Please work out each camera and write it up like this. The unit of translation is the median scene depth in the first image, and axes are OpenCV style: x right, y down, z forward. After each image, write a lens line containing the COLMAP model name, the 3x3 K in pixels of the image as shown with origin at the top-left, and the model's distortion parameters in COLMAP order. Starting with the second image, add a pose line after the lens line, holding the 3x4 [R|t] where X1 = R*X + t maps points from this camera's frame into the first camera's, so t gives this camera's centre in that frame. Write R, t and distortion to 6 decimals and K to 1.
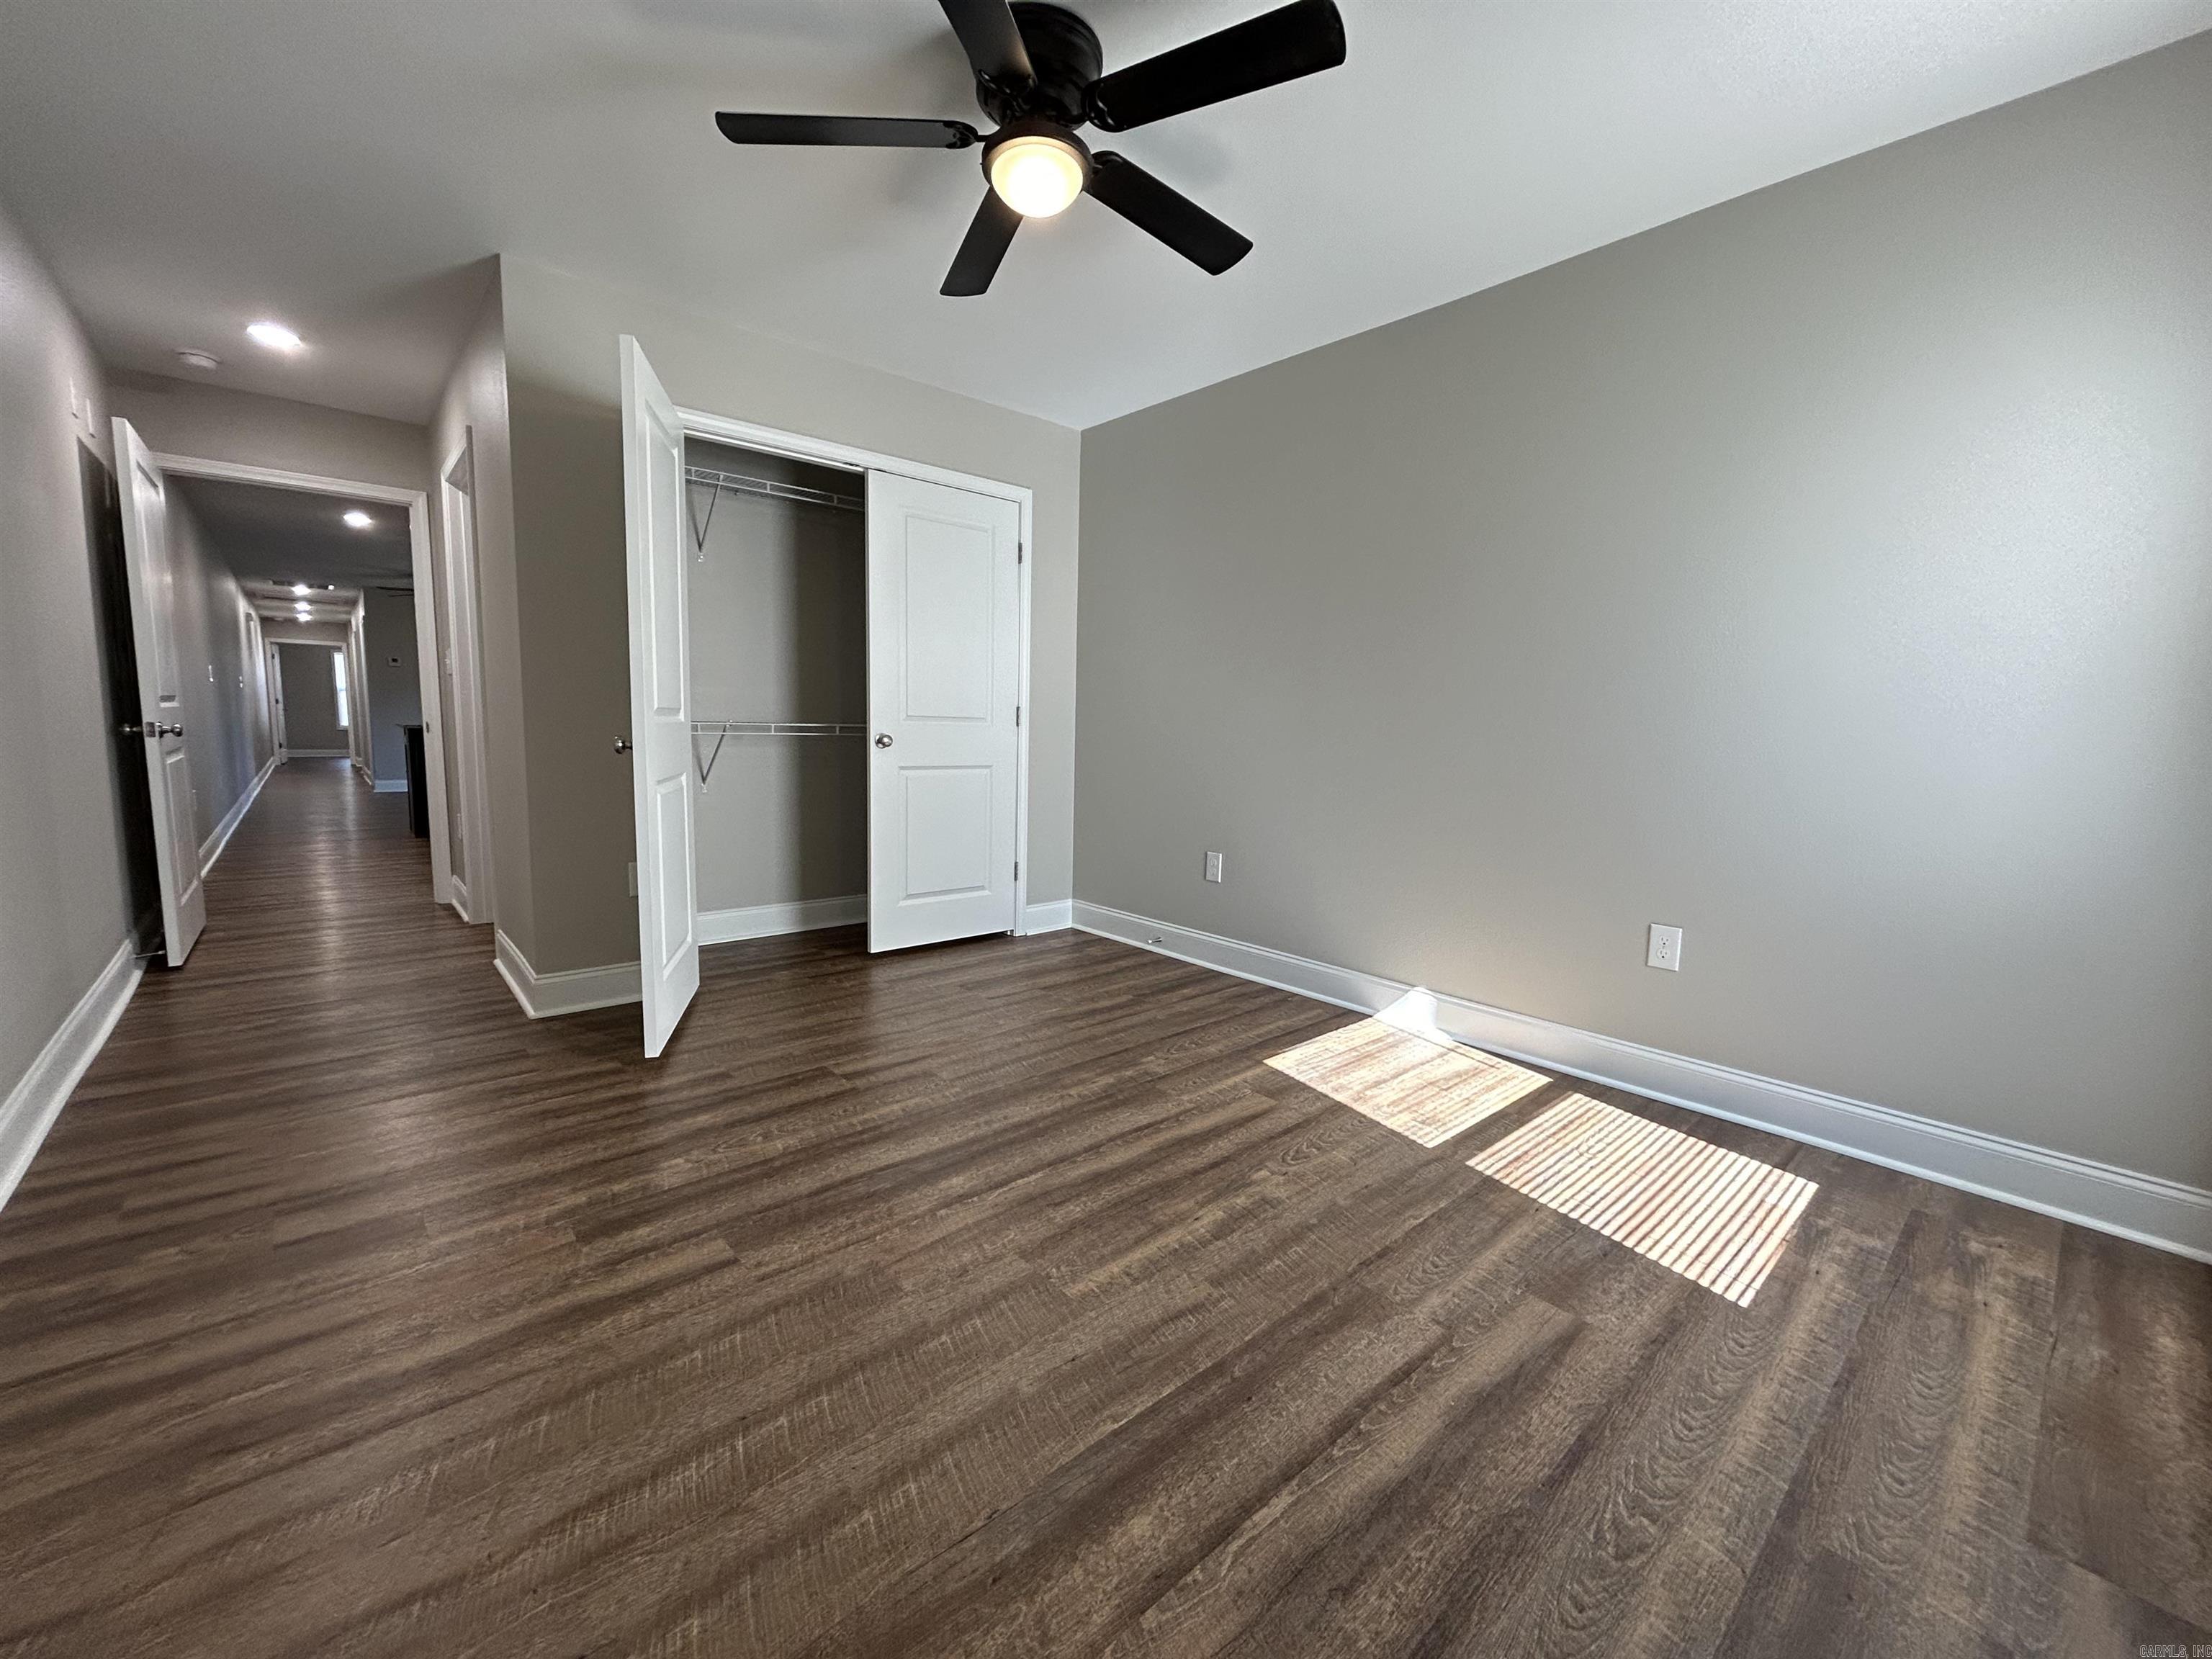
lens RADIAL K [[887.3, 0, 1103.4], [0, 887.3, 826.2], [0, 0, 1]] dist [0.001625, -0.001990]
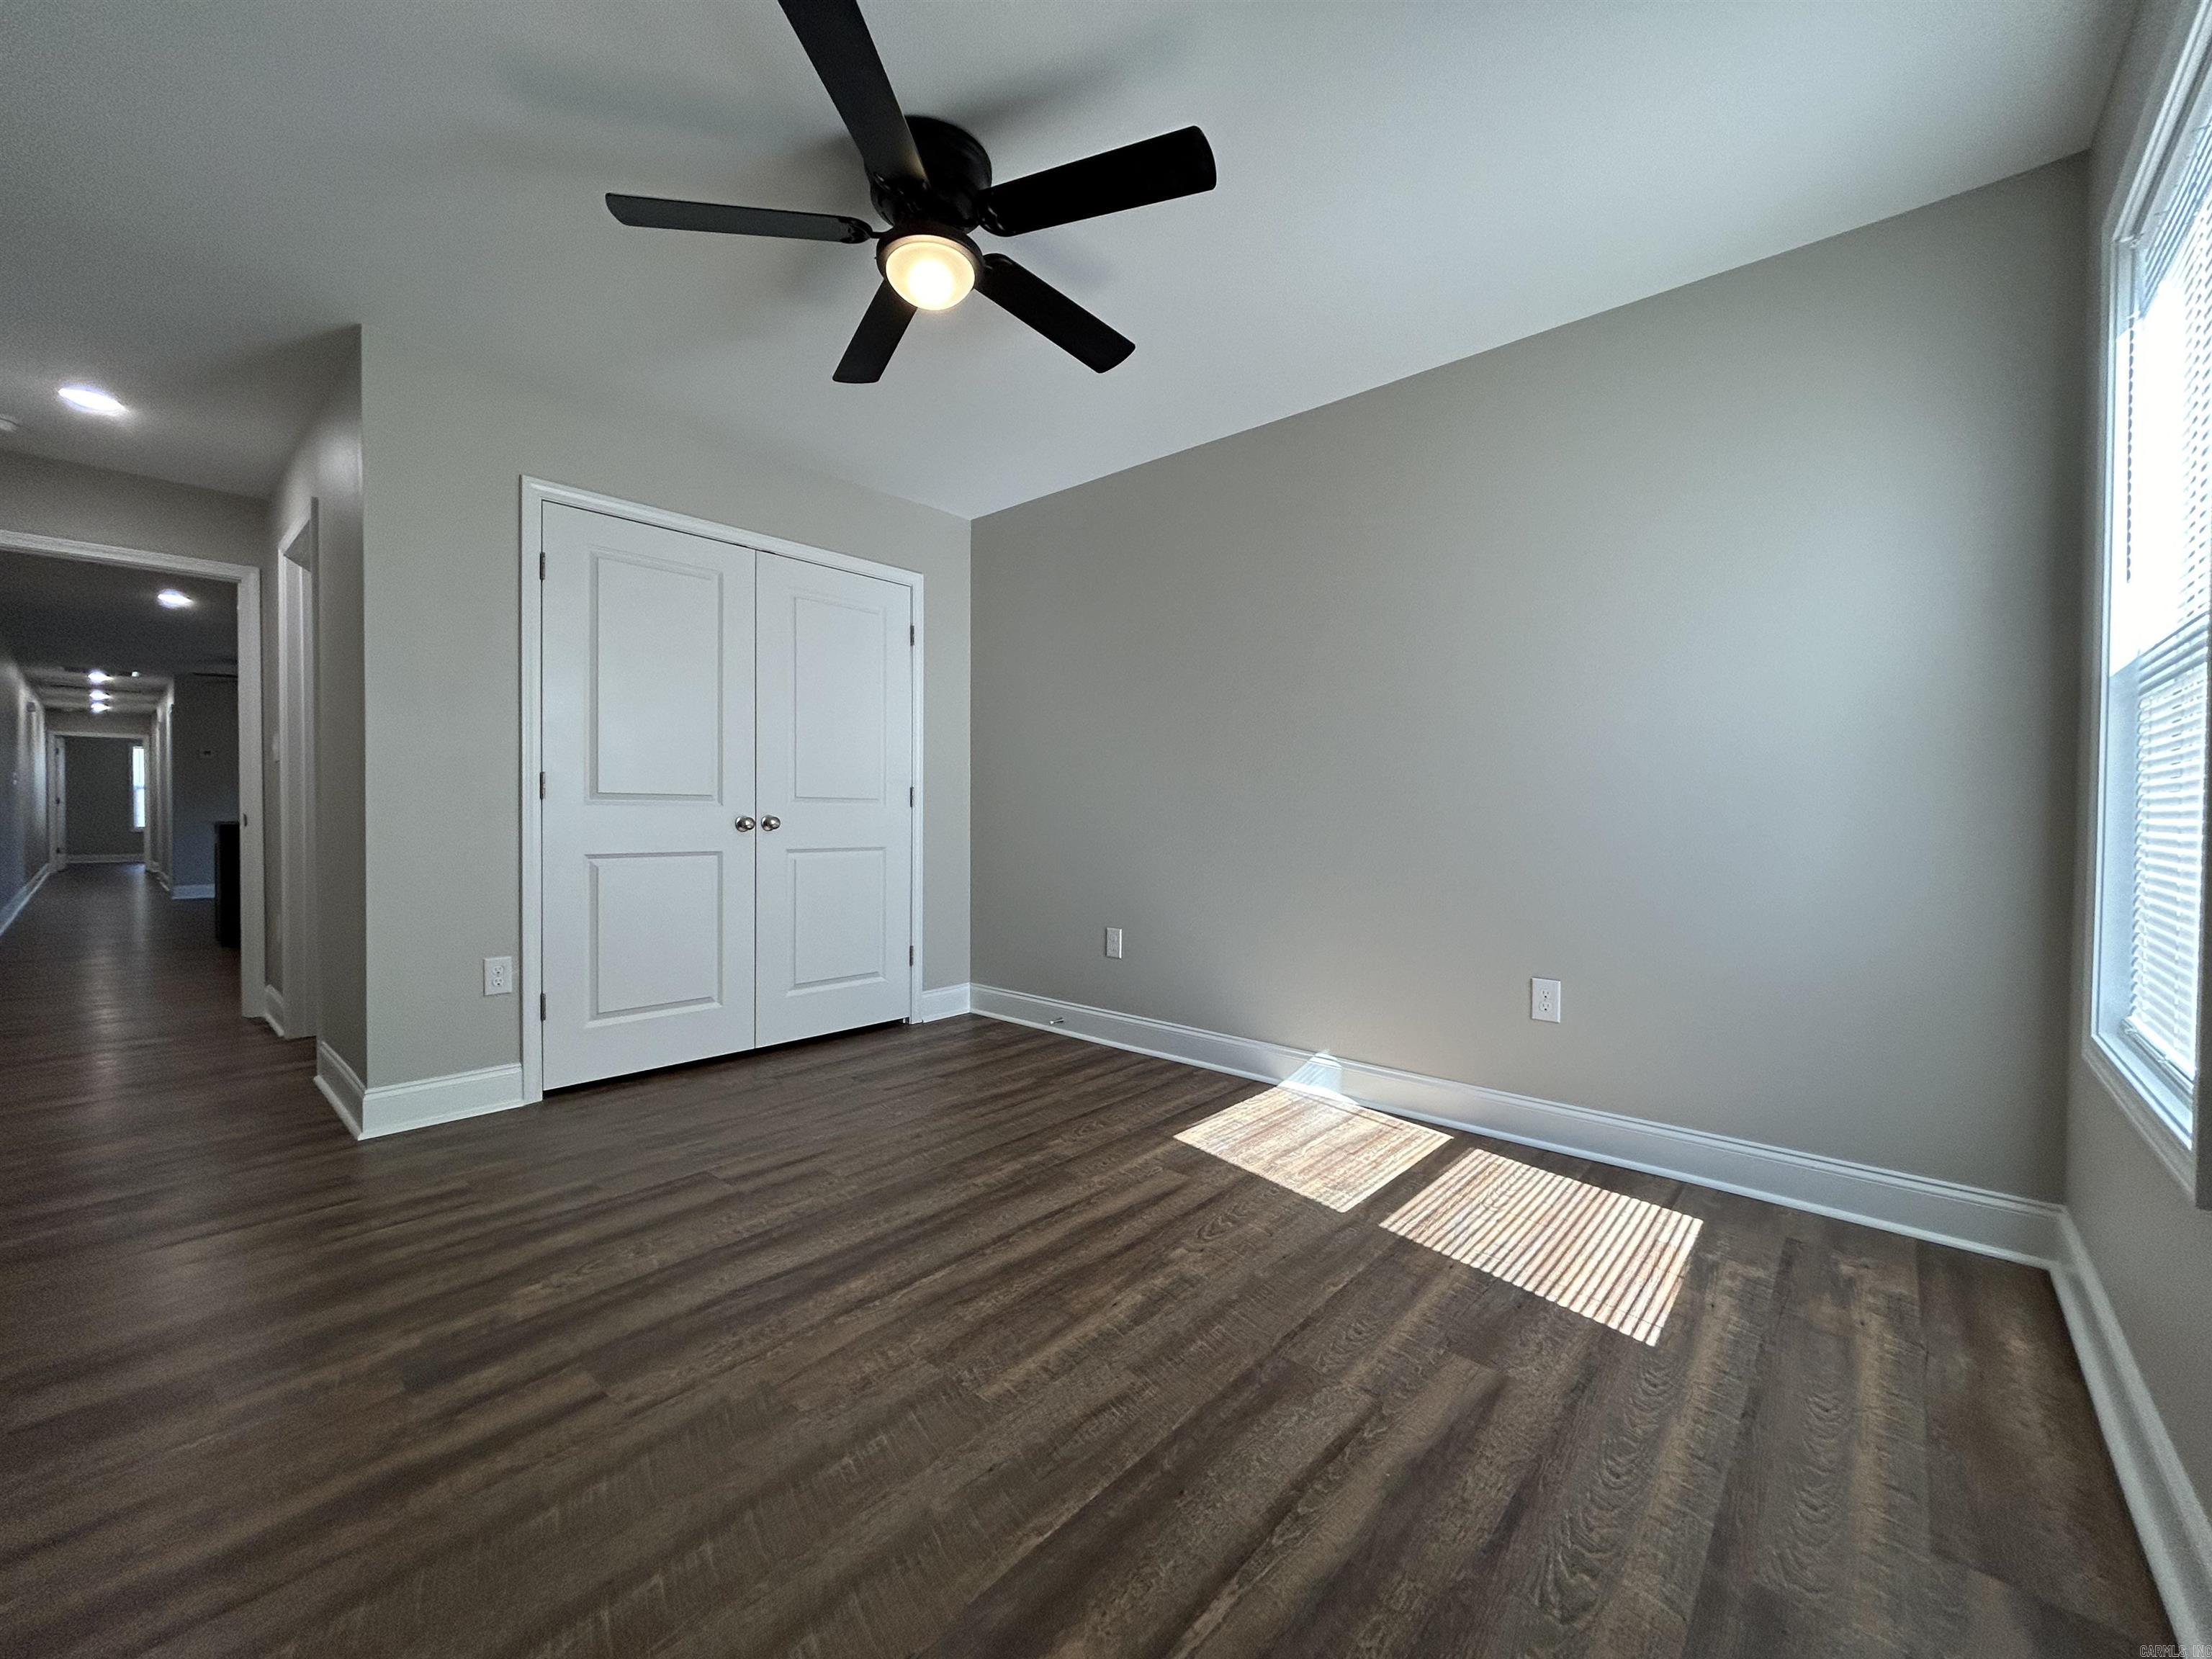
lens RADIAL K [[887.3, 0, 1103.4], [0, 887.3, 826.2], [0, 0, 1]] dist [0.001625, -0.001990]
pose [[0.992287, -0.019698, 0.122390, -0.013629], [0.031574, 0.994894, -0.095864, 0.022084], [-0.119877, 0.098989, 0.987841, 0.008897]]
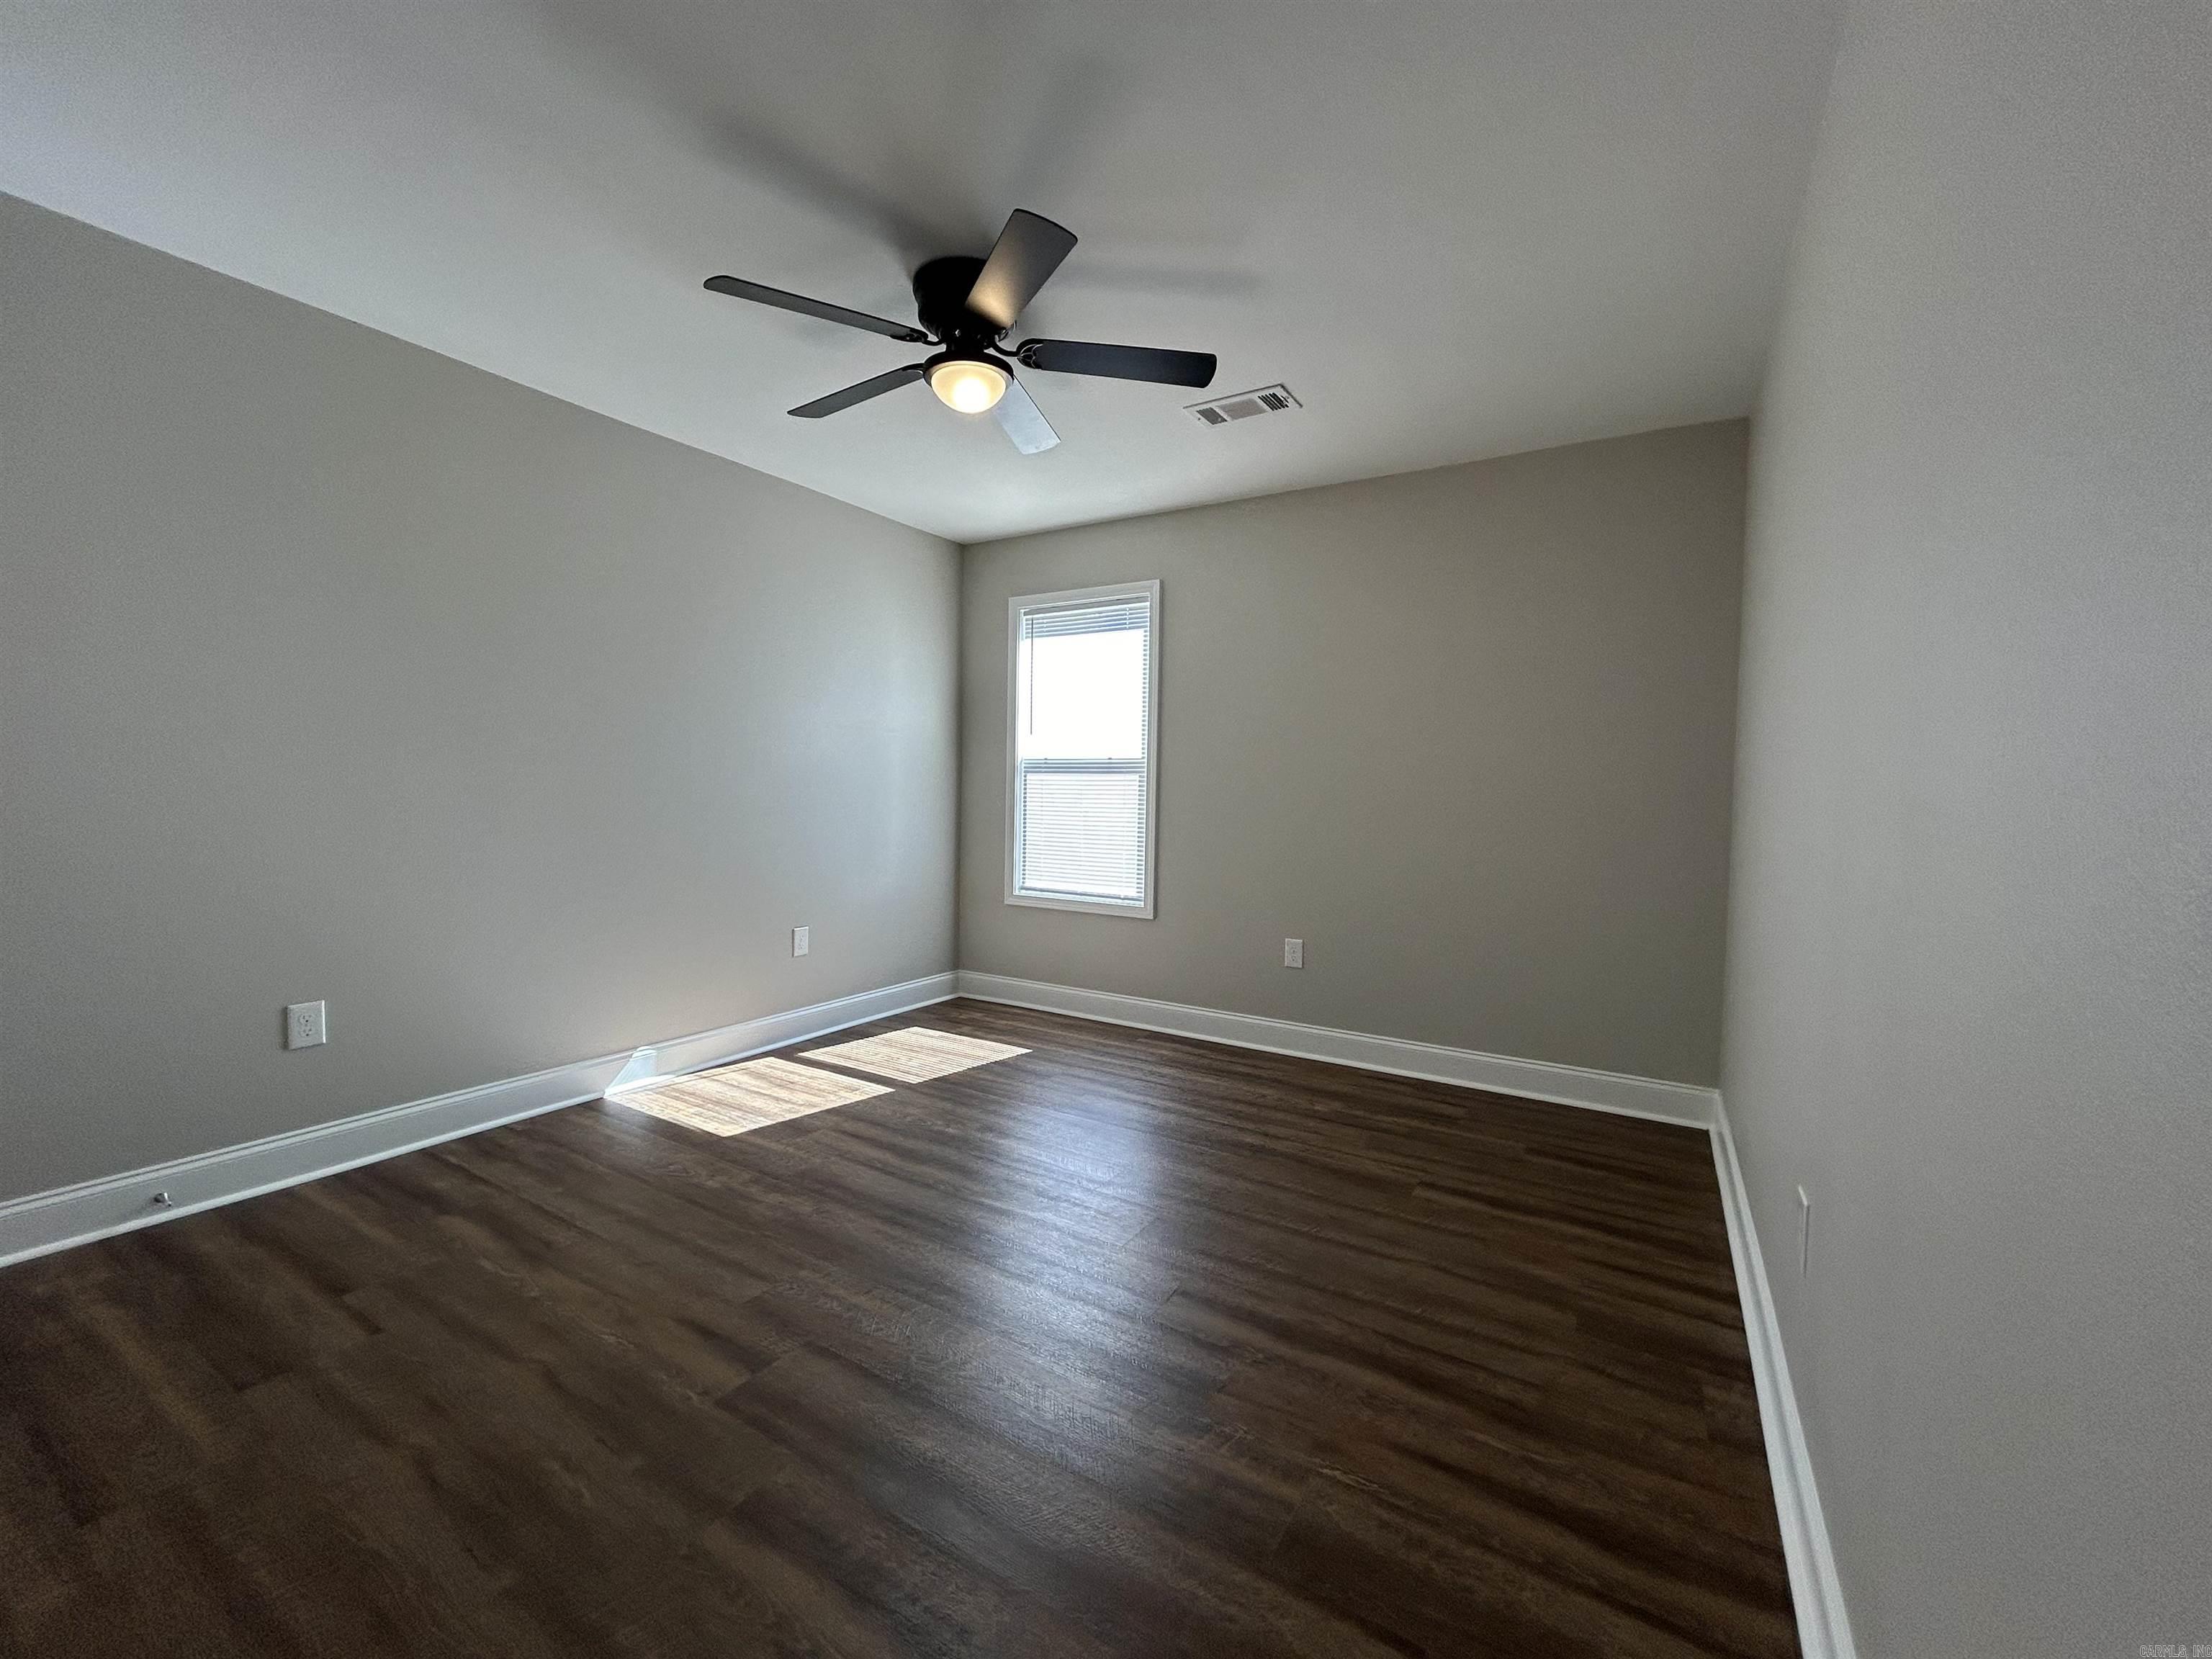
lens RADIAL K [[887.3, 0, 1103.4], [0, 887.3, 826.2], [0, 0, 1]] dist [0.001625, -0.001990]
pose [[-0.281550, -0.068308, 0.957112, -1.322926], [0.089030, 0.991300, 0.096938, -0.222161], [-0.955407, 0.112505, -0.273020, 1.206764]]
